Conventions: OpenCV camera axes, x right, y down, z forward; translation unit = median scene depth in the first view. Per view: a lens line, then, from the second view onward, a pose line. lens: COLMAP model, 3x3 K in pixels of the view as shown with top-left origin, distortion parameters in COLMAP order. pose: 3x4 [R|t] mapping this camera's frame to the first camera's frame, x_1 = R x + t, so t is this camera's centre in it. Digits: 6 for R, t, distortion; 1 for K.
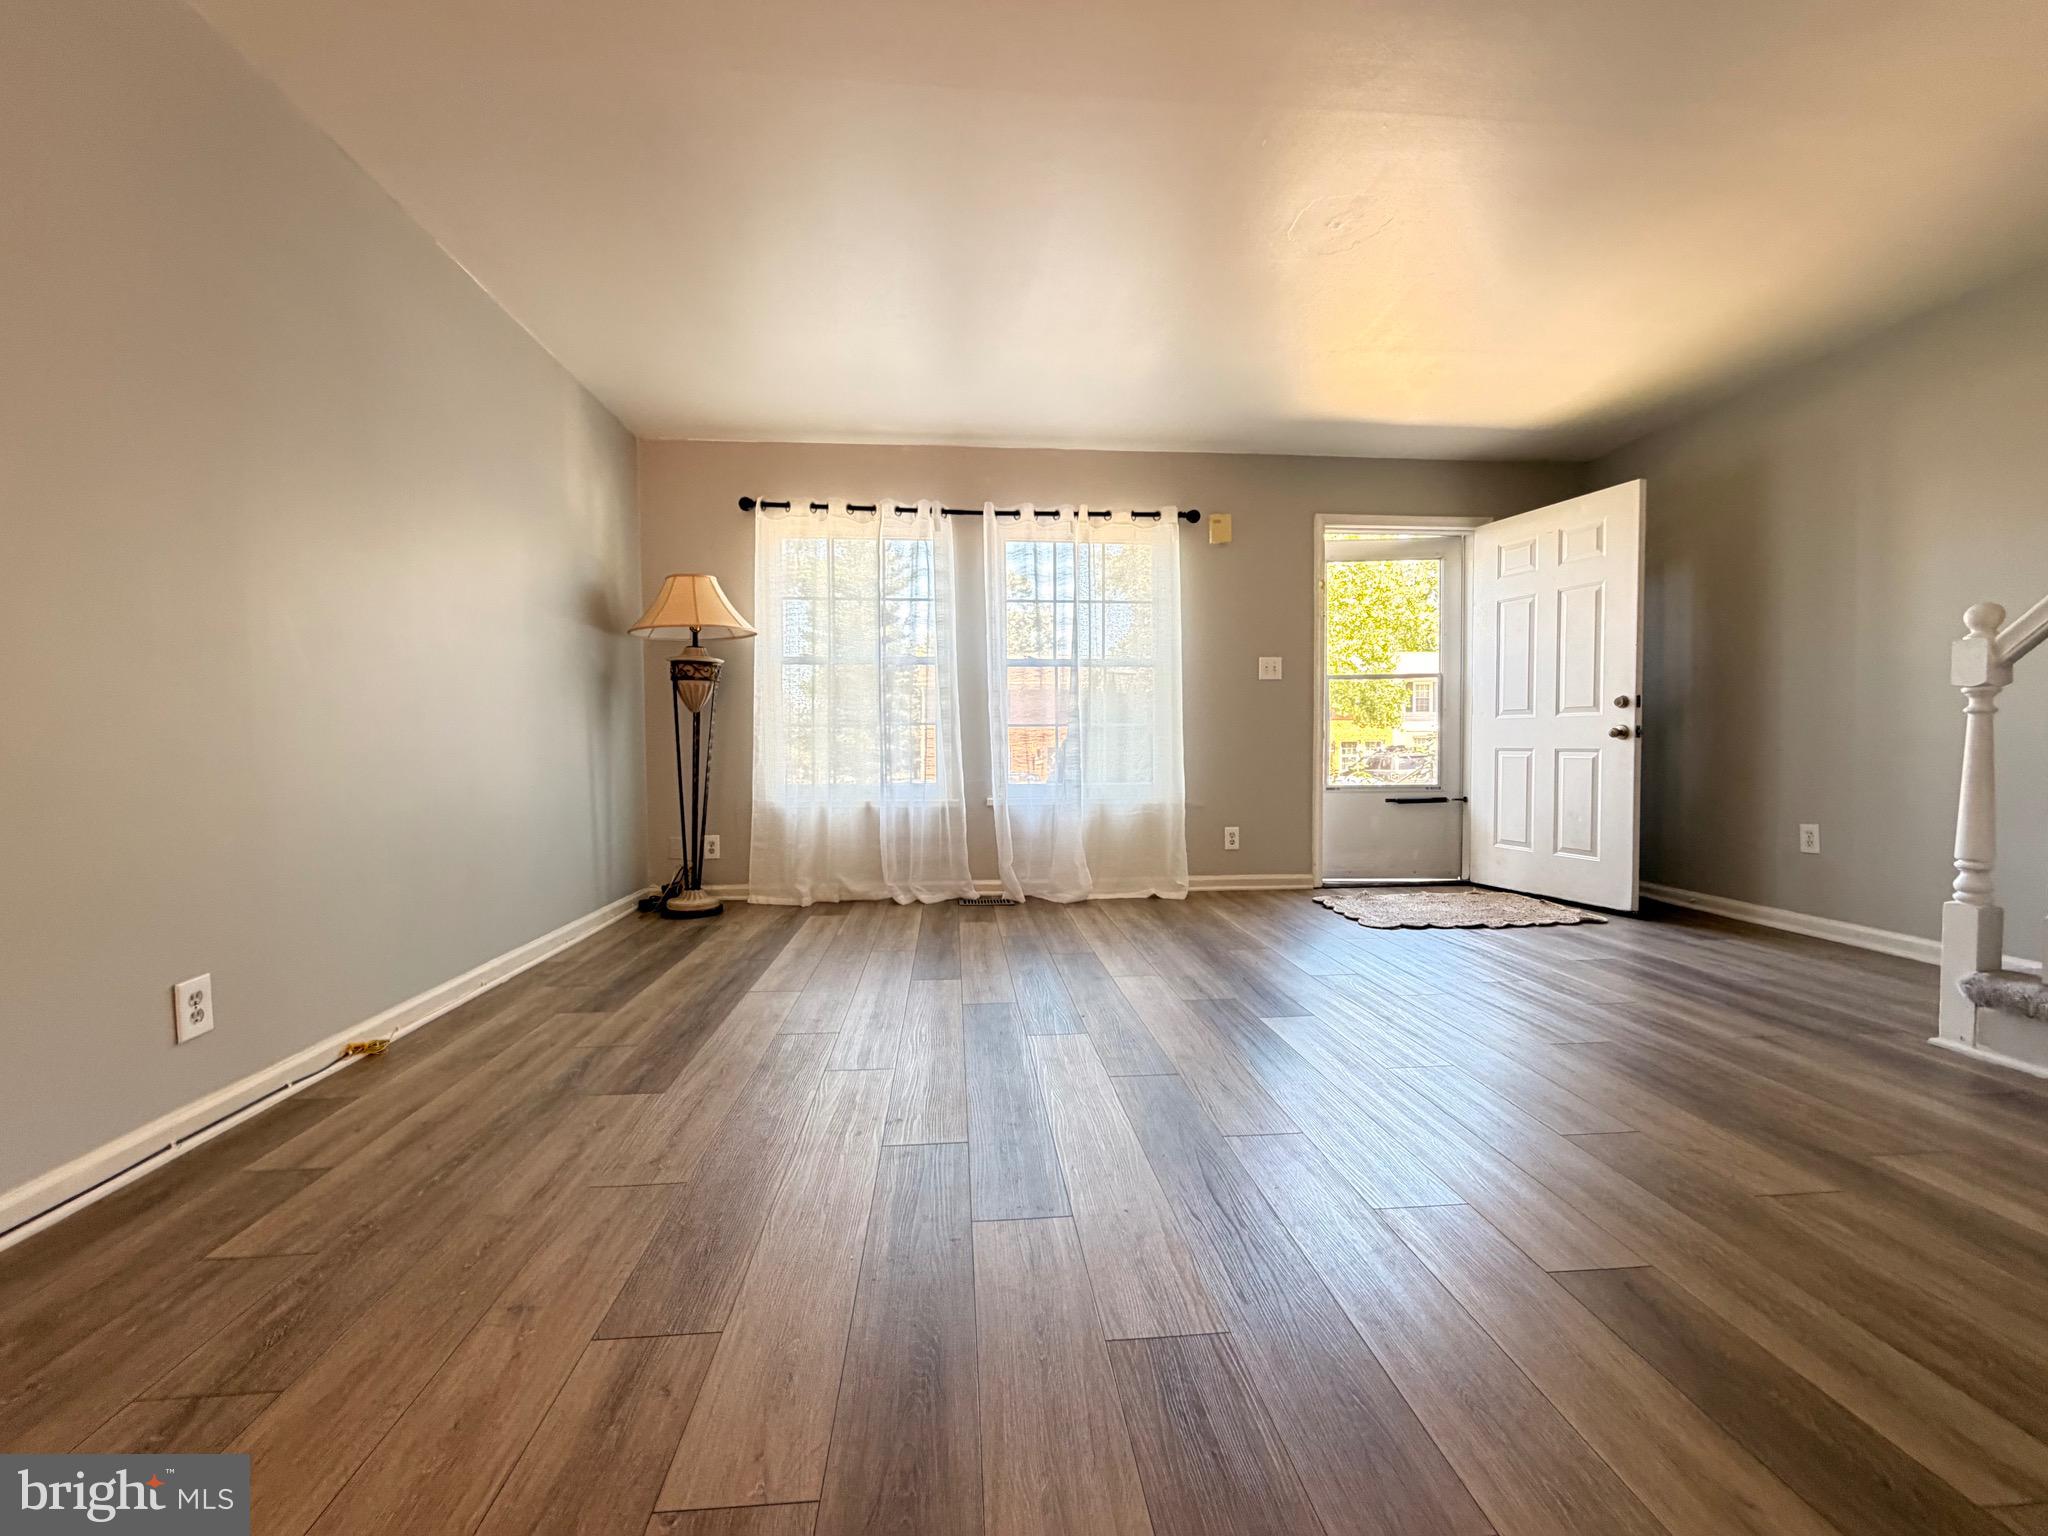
lens RADIAL K [[824.3, 0, 1023.2], [0, 824.3, 773.9], [0, 0, 1]] dist [-0.001974, -0.000212]
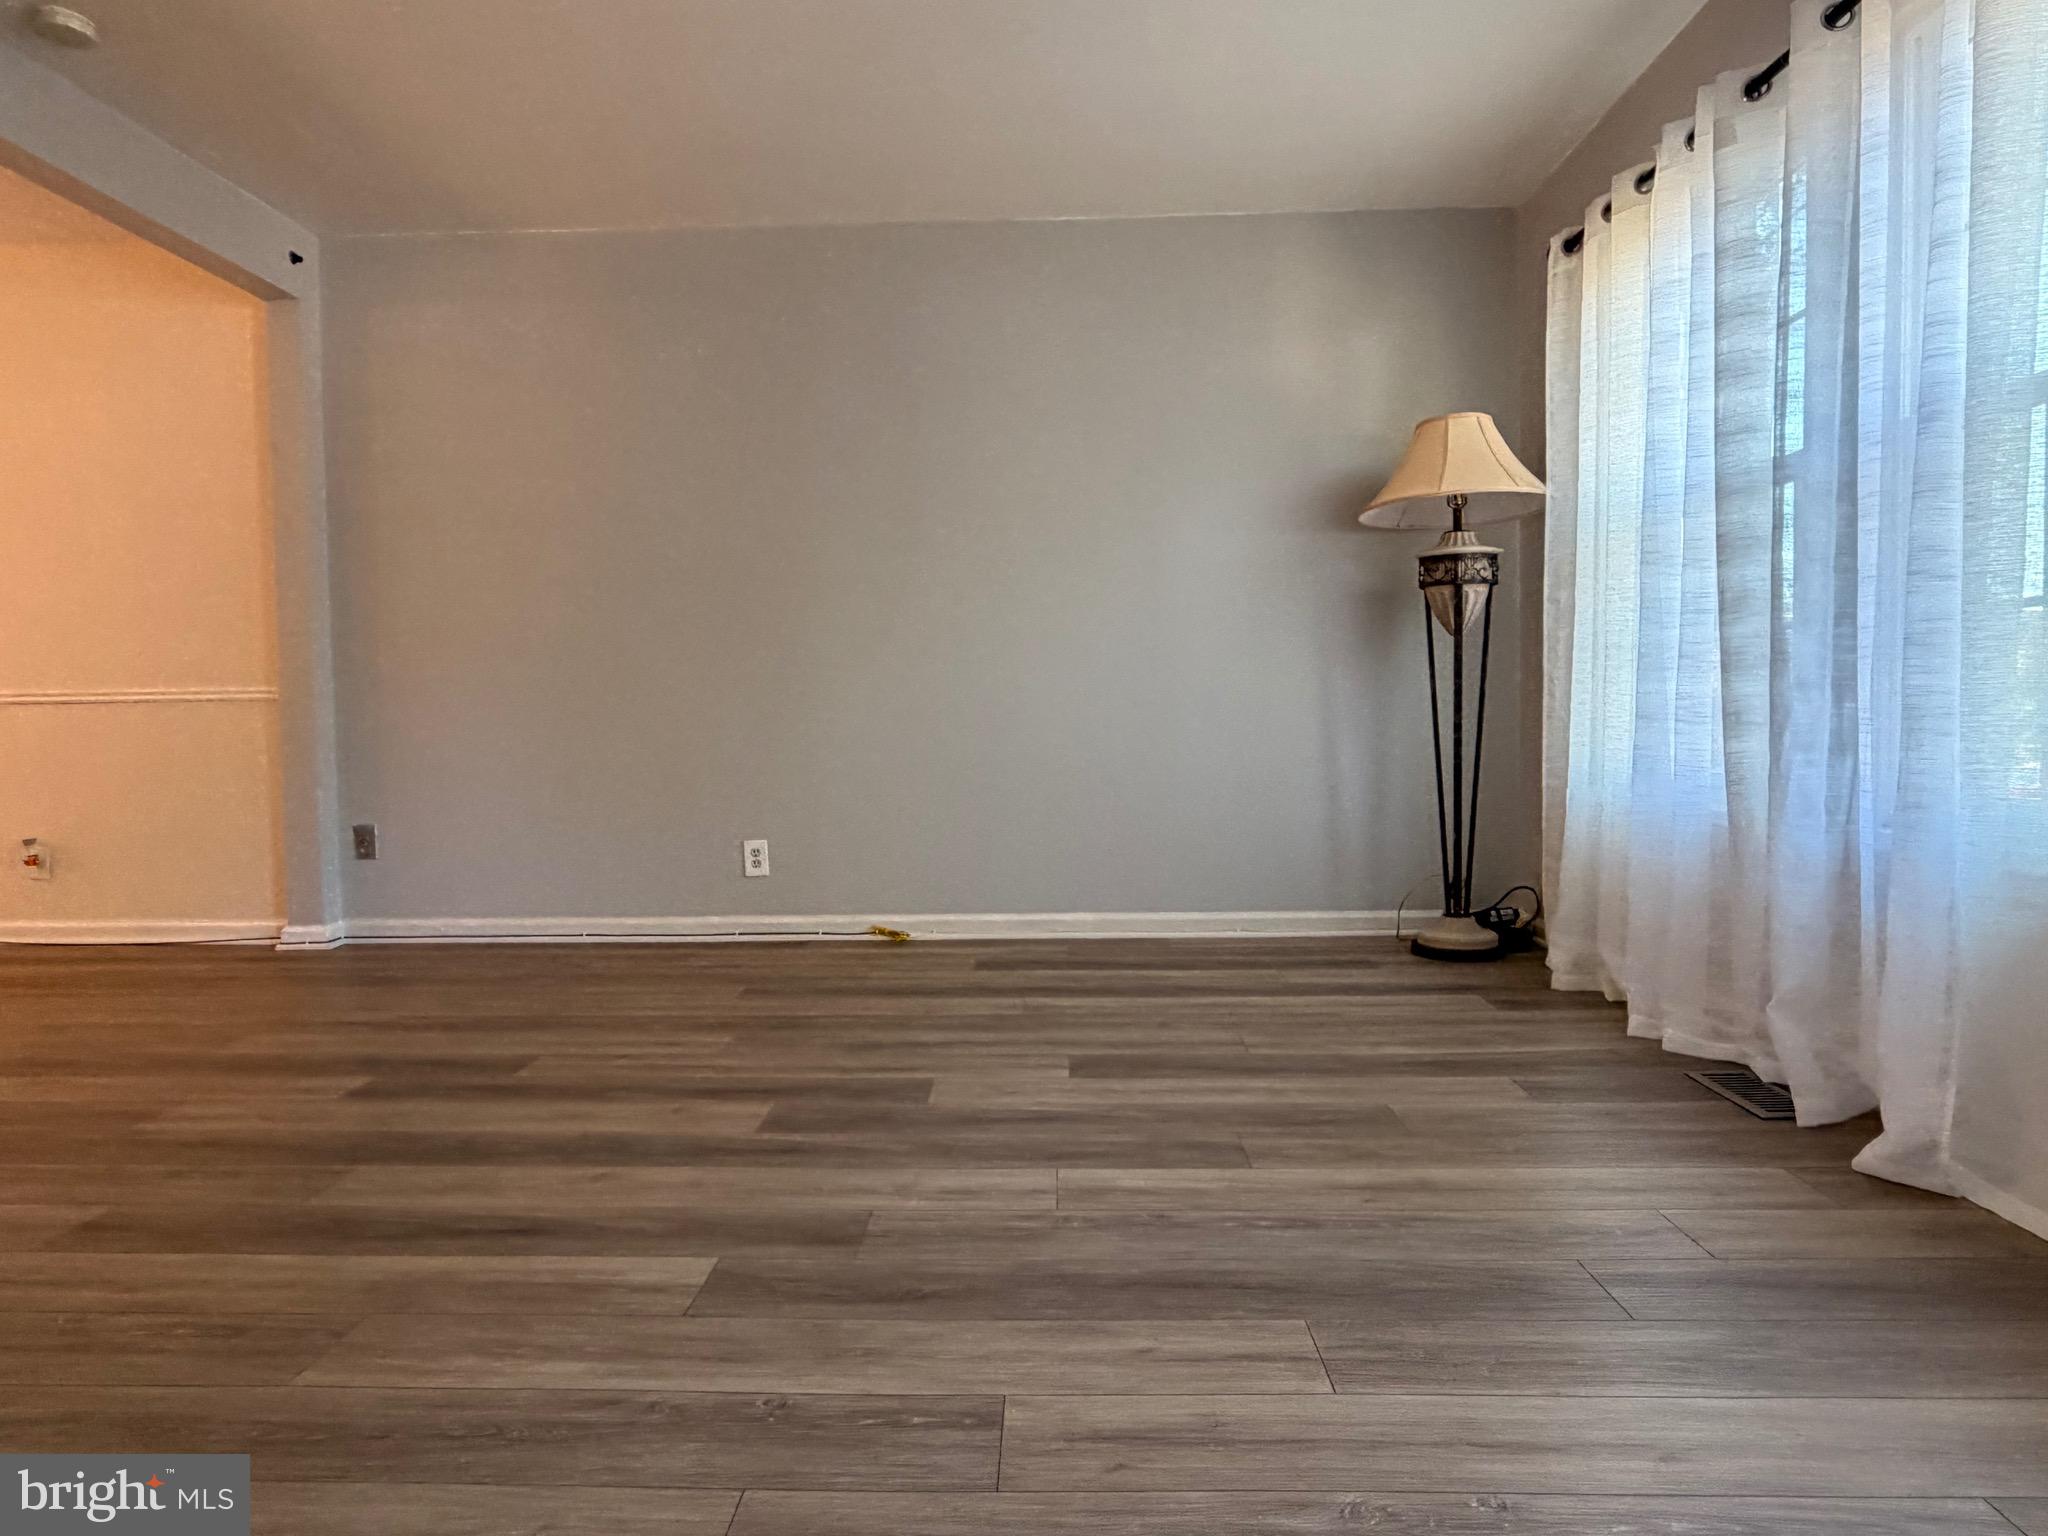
lens RADIAL K [[1287.0, 0, 1017.5], [0, 1287.0, 776.2], [0, 0, 1]] dist [0.027623, -0.001103]
pose [[-0.120313, 0.057653, -0.991061, 0.617113], [-0.027445, 0.997738, 0.061373, -0.018445], [0.992357, 0.034583, -0.118458, 0.786362]]
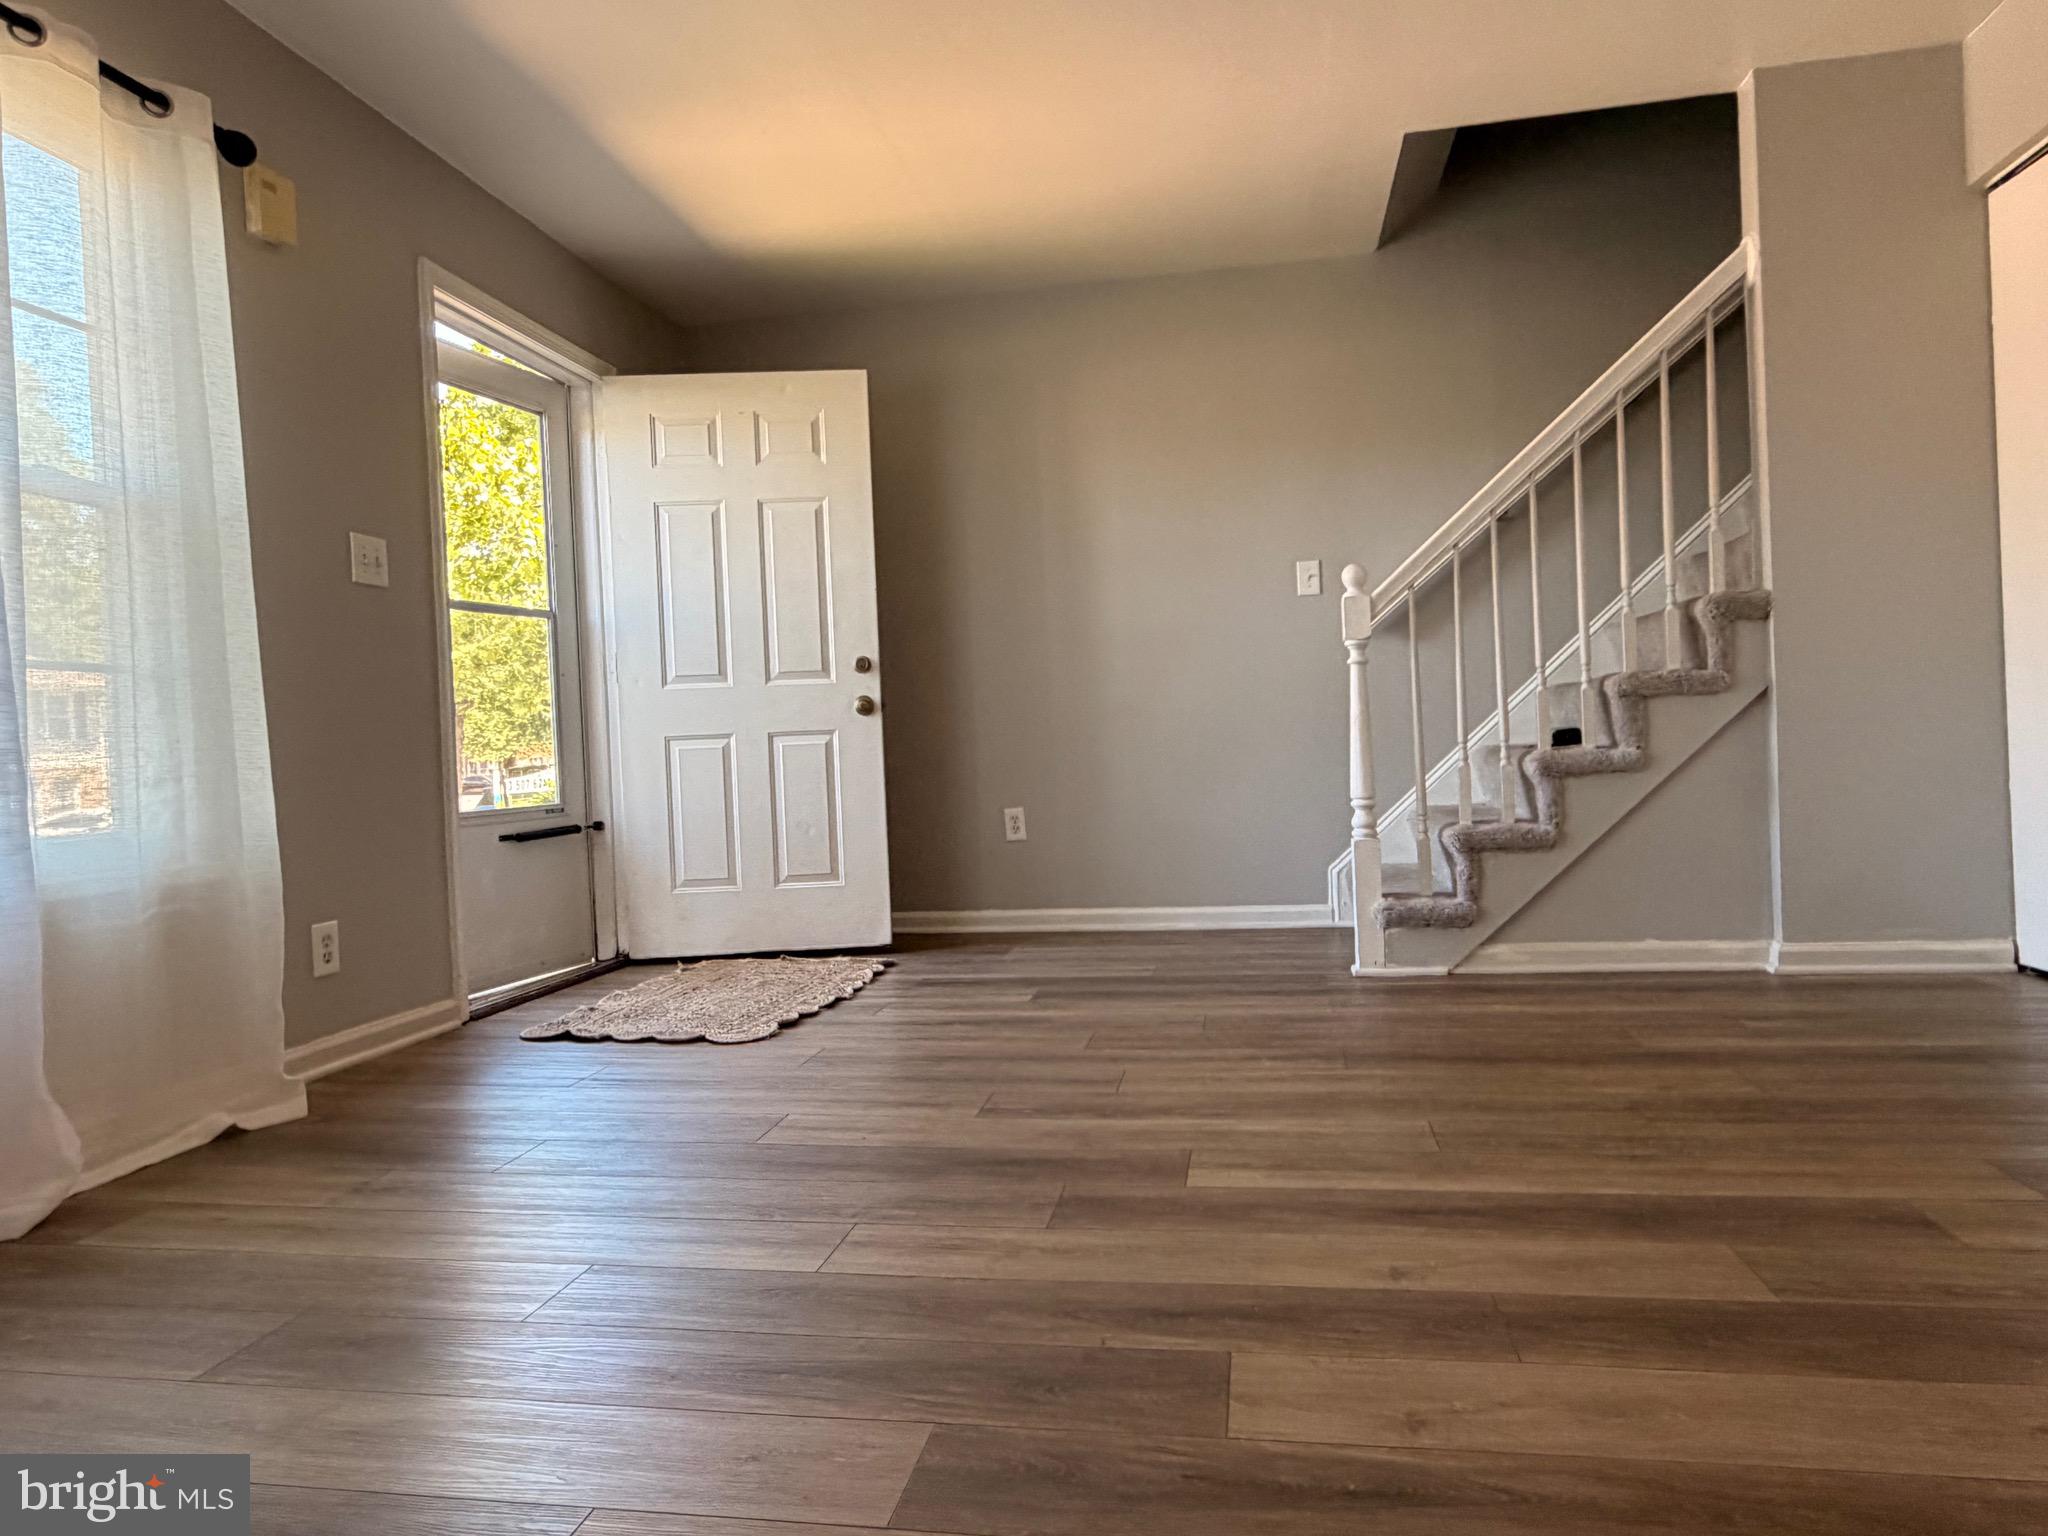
lens RADIAL K [[1287.0, 0, 1028.0], [0, 1287.0, 764.6], [0, 0, 1]] dist [0.027623, -0.001103]
pose [[0.260832, -0.018994, 0.965197, -0.339816], [0.079187, 0.996858, -0.001782, 0.015490], [-0.962131, 0.076896, 0.261516, 0.542349]]
